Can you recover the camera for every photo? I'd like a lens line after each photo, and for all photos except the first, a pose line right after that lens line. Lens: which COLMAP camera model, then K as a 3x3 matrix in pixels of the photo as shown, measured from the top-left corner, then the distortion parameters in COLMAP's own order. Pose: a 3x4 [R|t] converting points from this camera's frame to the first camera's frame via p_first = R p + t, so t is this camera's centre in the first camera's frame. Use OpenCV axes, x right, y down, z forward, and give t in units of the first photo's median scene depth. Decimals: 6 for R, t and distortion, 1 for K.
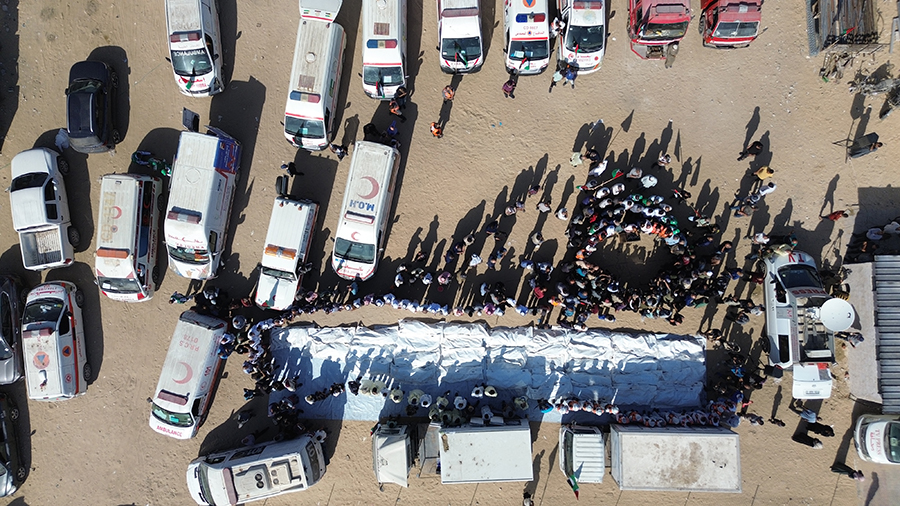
lens RADIAL K [[637.1, 0, 448.2], [0, 637.1, 253.9], [0, 0, 1]] dist [0.040827, -0.016325]
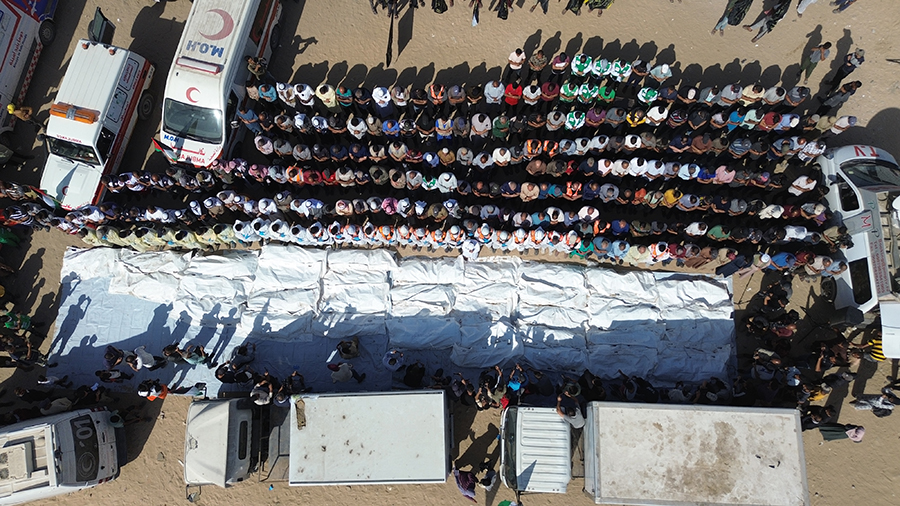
lens RADIAL K [[637.1, 0, 448.2], [0, 637.1, 258.9], [0, 0, 1]] dist [0.040827, -0.016325]
pose [[0.999495, 0.028754, -0.013558, 0.132964], [-0.030721, 0.983287, -0.179454, 0.251054], [0.008171, 0.179779, 0.983673, 0.383877]]
